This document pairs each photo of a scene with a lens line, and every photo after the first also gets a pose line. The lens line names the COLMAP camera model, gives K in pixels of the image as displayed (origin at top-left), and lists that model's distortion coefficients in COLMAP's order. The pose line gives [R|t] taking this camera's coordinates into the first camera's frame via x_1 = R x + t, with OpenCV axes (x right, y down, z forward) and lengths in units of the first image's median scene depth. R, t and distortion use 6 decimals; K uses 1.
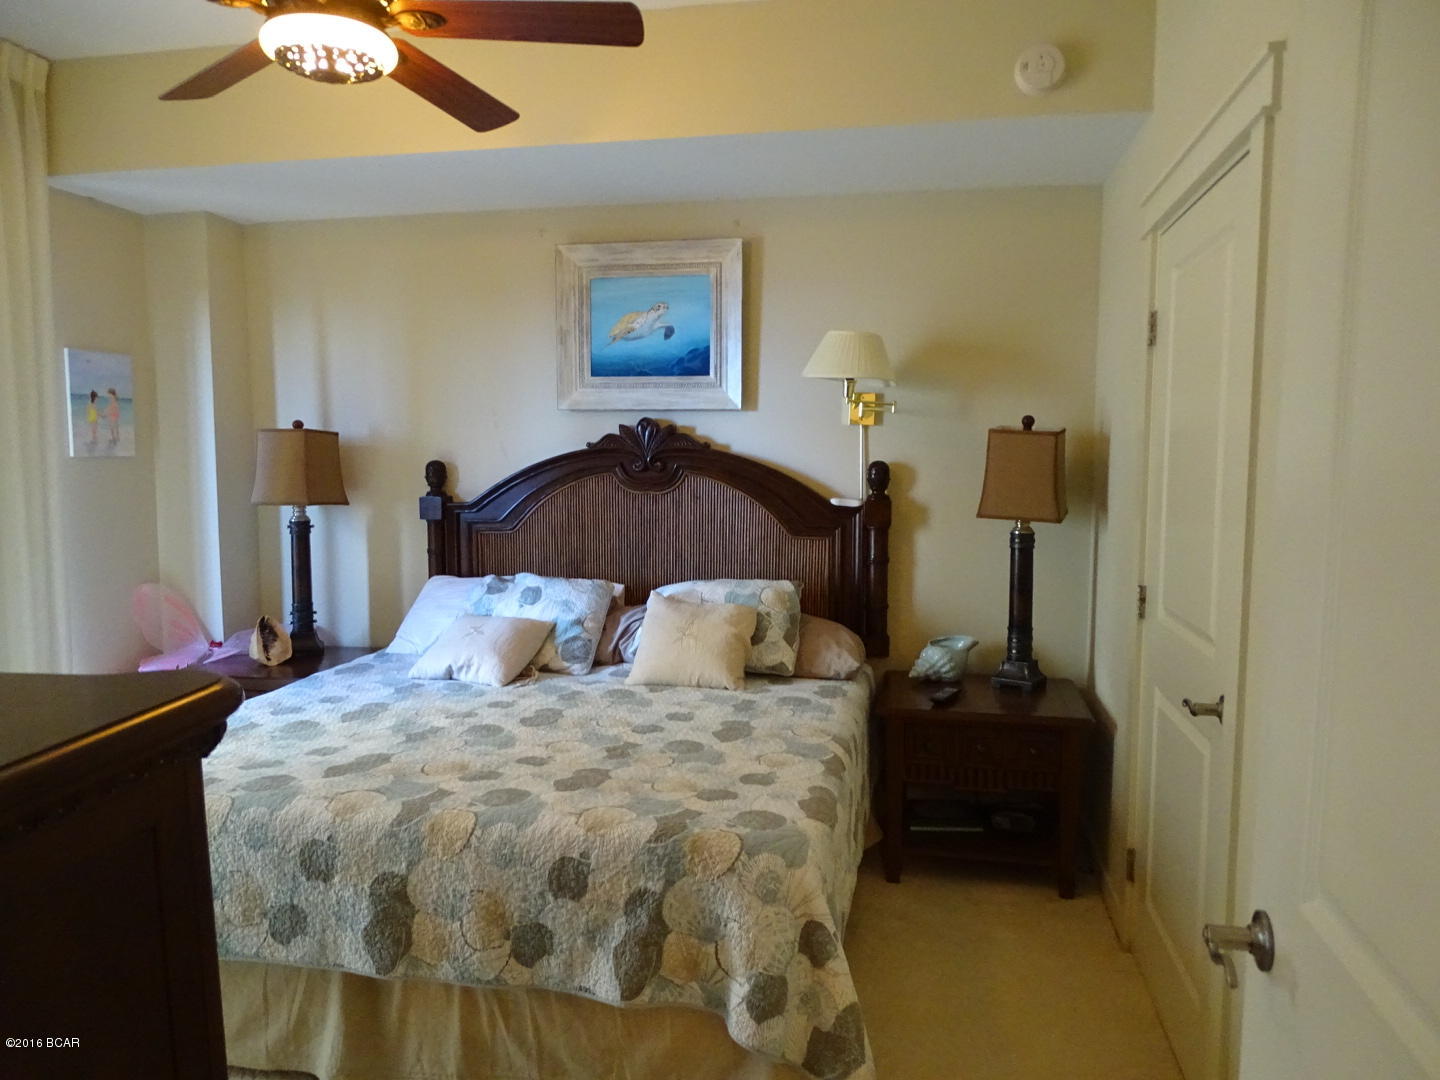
lens RADIAL K [[1005.0, 0, 720.0], [0, 1005.0, 540.0], [0, 0, 1]] dist [-0.011204, -0.002136]
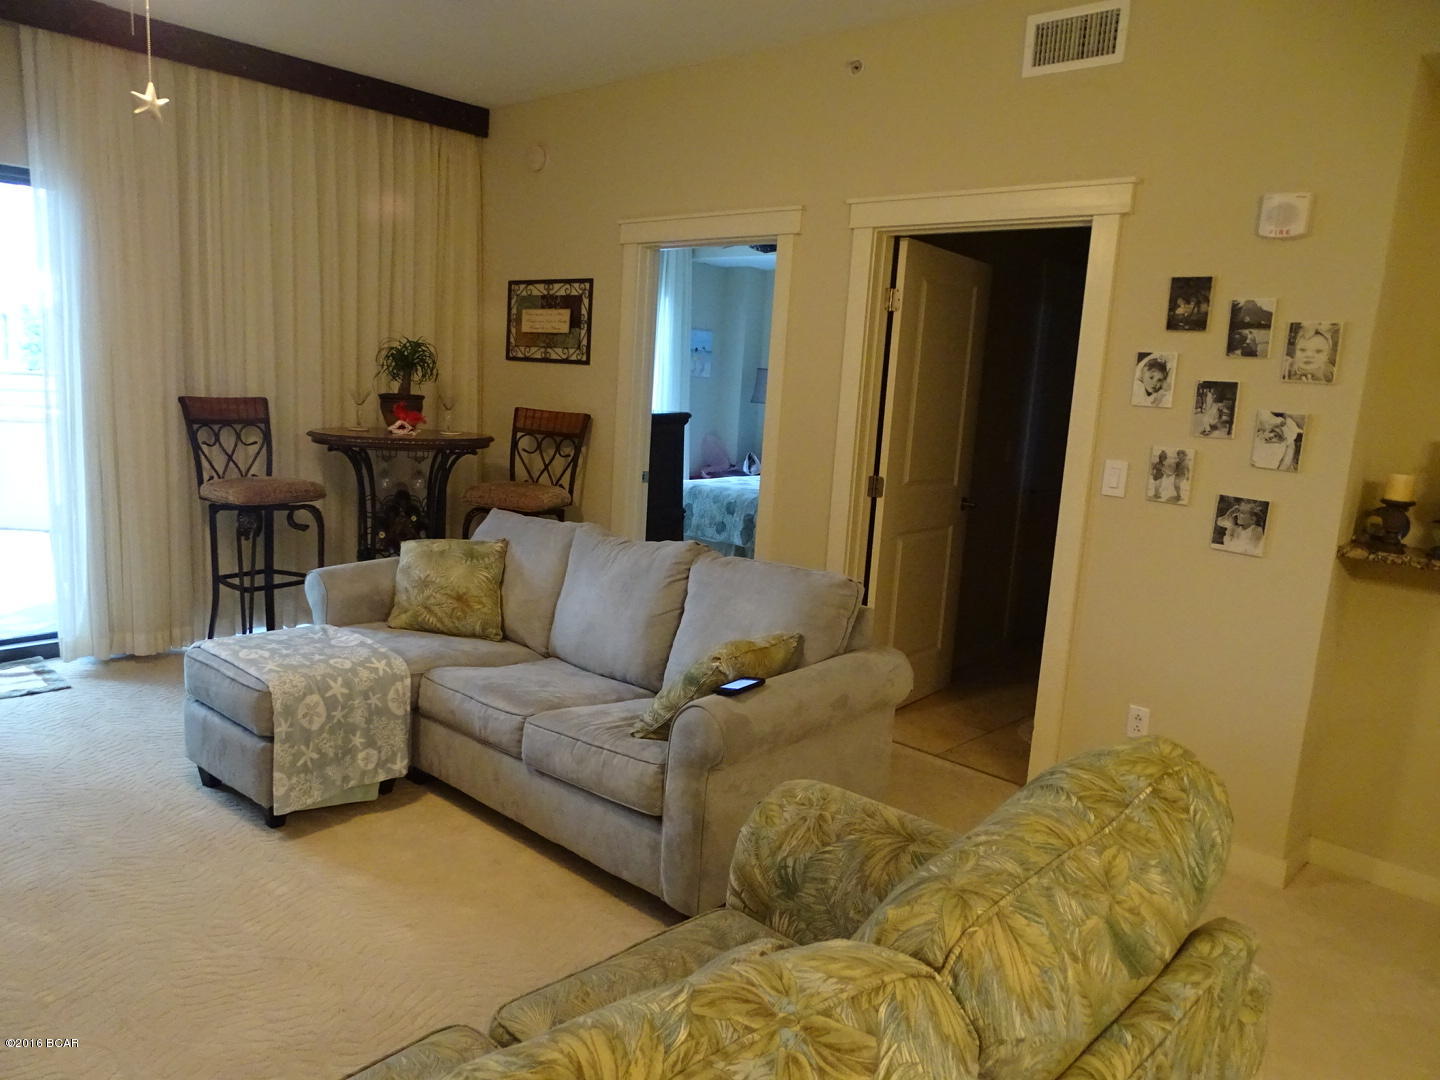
lens RADIAL K [[1005.0, 0, 720.0], [0, 1005.0, 540.0], [0, 0, 1]] dist [-0.011204, -0.002136]
pose [[0.846766, 0.144146, -0.512064, 1.204356], [-0.113061, 0.989362, 0.091543, 0.129776], [0.519812, -0.019621, 0.854055, -1.726395]]
